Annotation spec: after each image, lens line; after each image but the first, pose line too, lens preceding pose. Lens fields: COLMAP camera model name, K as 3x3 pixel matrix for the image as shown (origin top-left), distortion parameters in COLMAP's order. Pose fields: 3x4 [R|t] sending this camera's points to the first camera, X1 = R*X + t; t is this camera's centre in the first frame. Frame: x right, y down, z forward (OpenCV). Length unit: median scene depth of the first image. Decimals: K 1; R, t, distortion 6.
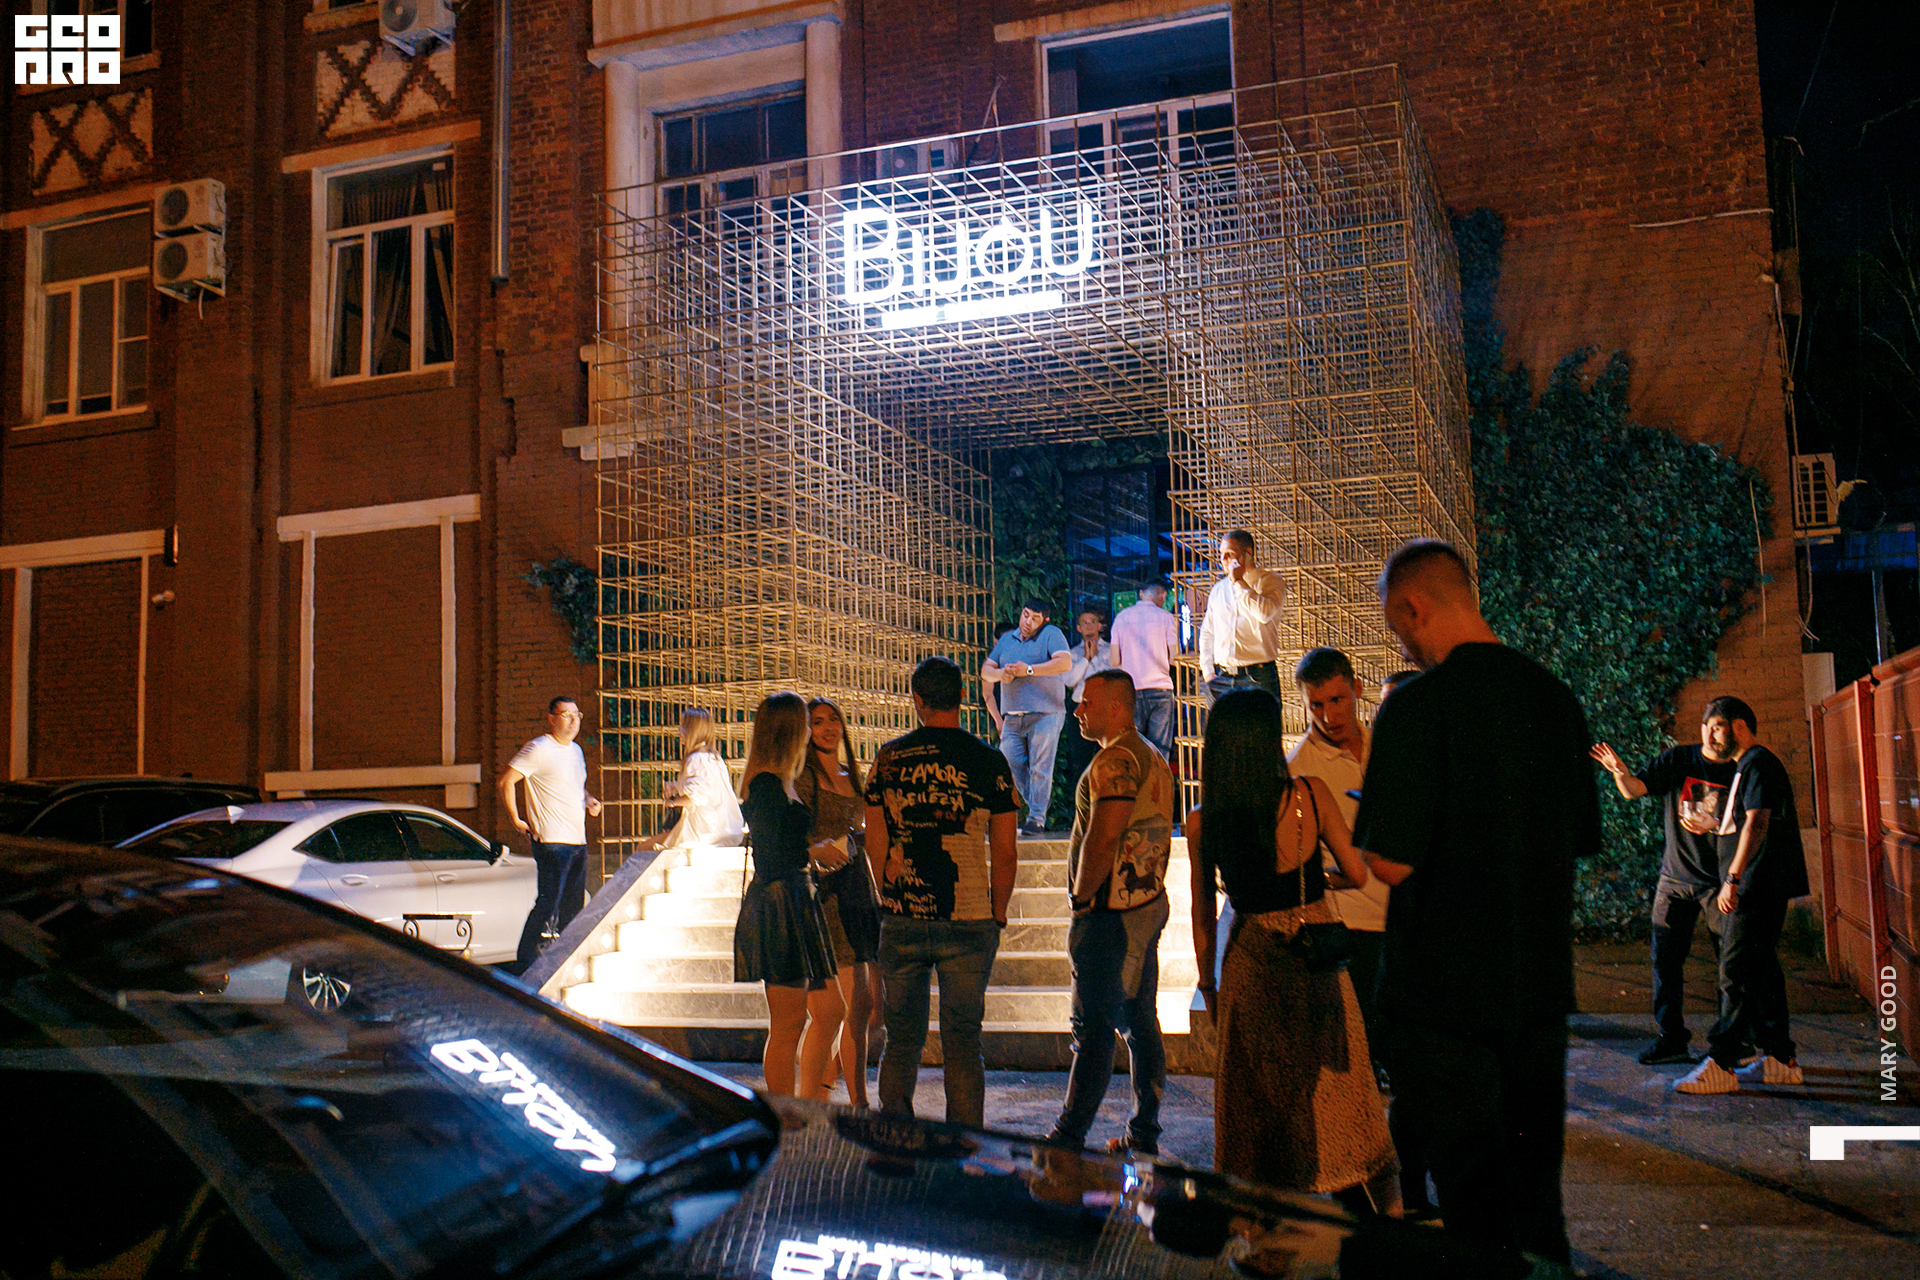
lens RADIAL K [[1830.9, 0, 960.0], [0, 1830.9, 640.0], [0, 0, 1]] dist [-0.066859, 0.100525]
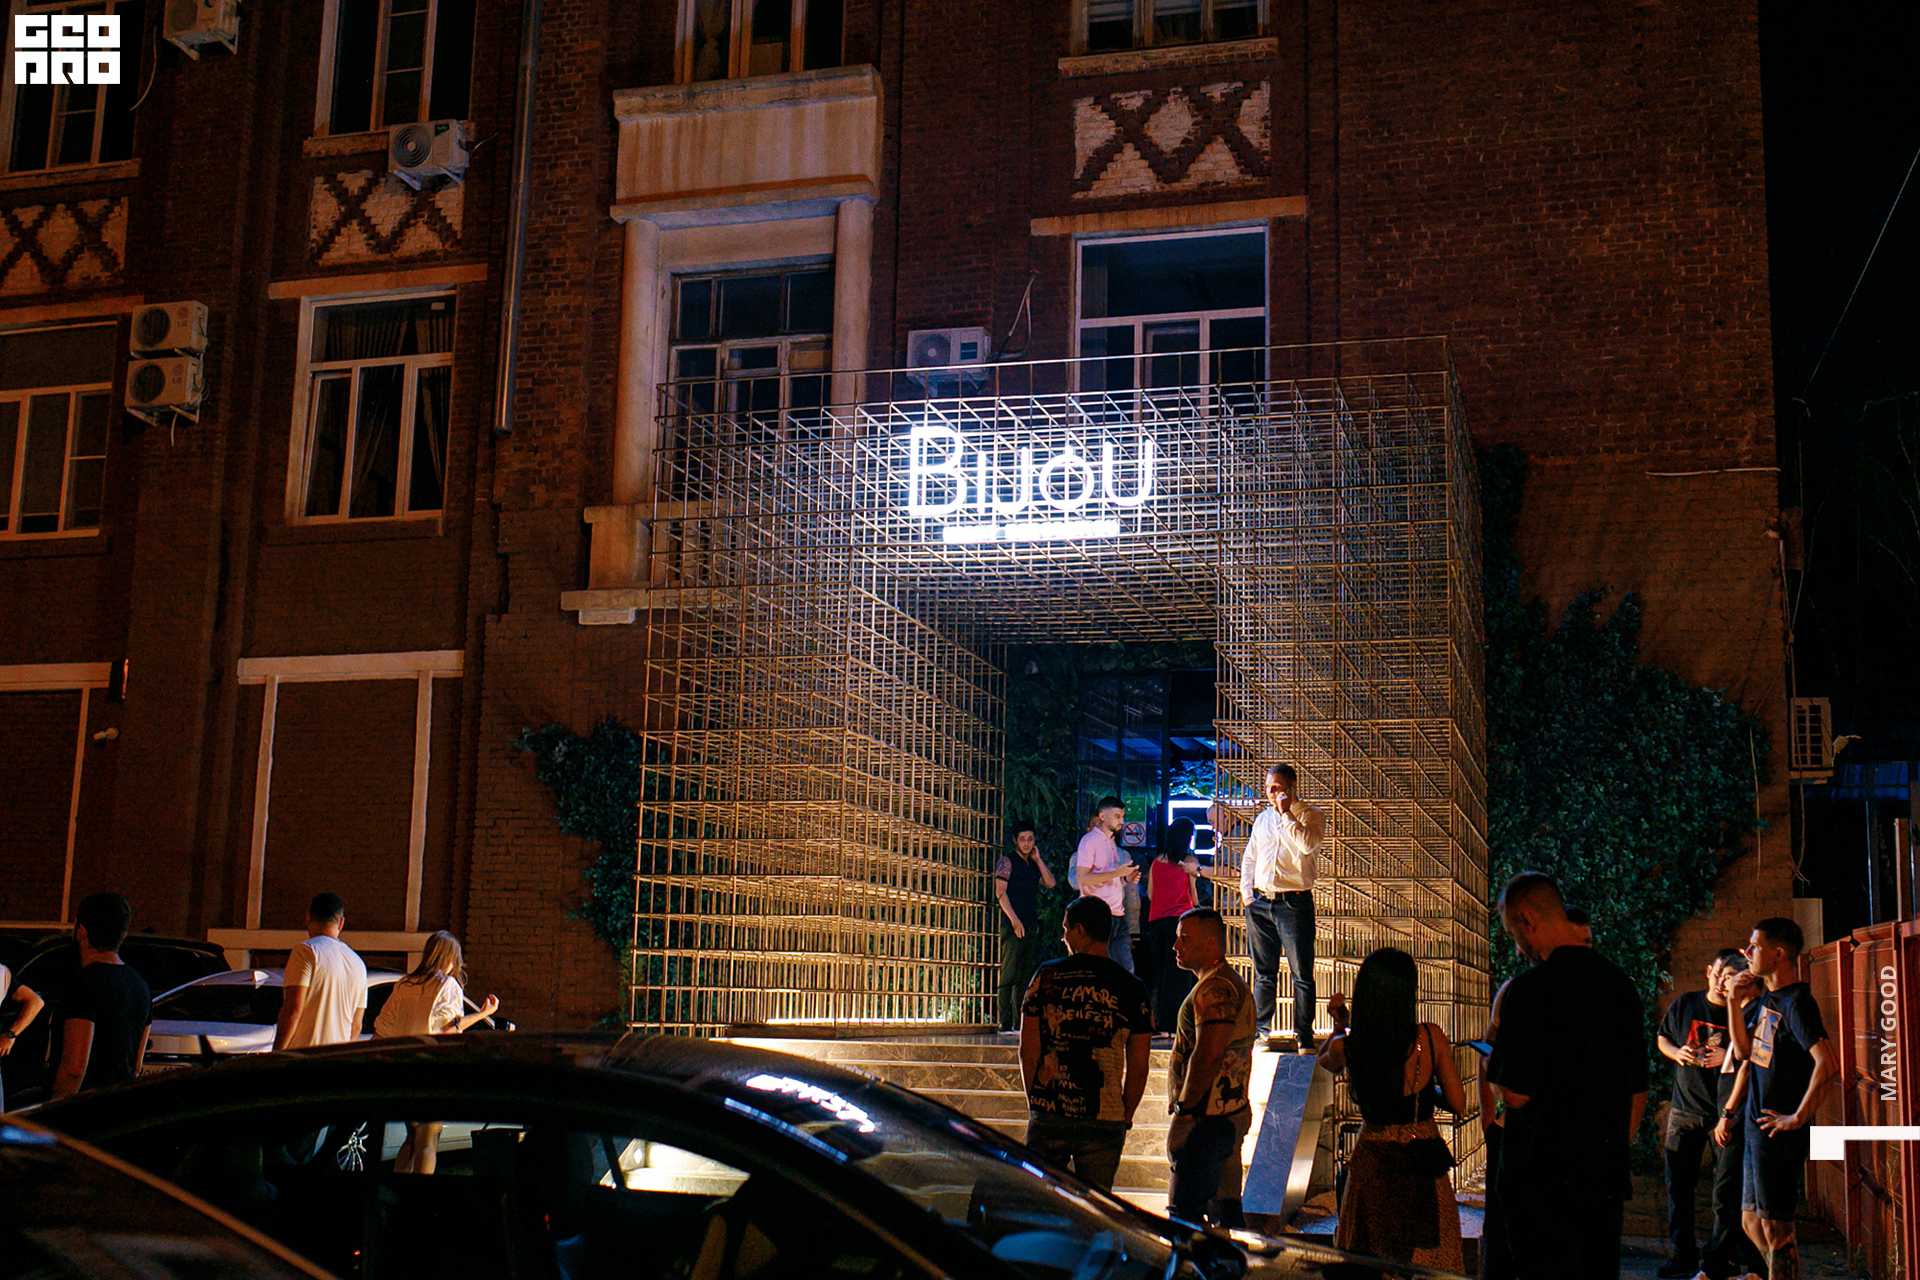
lens RADIAL K [[2206.4, 0, 960.0], [0, 2206.4, 640.0], [0, 0, 1]] dist [-0.058636, 0.049221]
pose [[0.995957, 0.060734, 0.066192, -0.084698], [-0.056310, 0.996179, -0.066759, -0.024113], [-0.069994, 0.062762, 0.995571, -0.184603]]
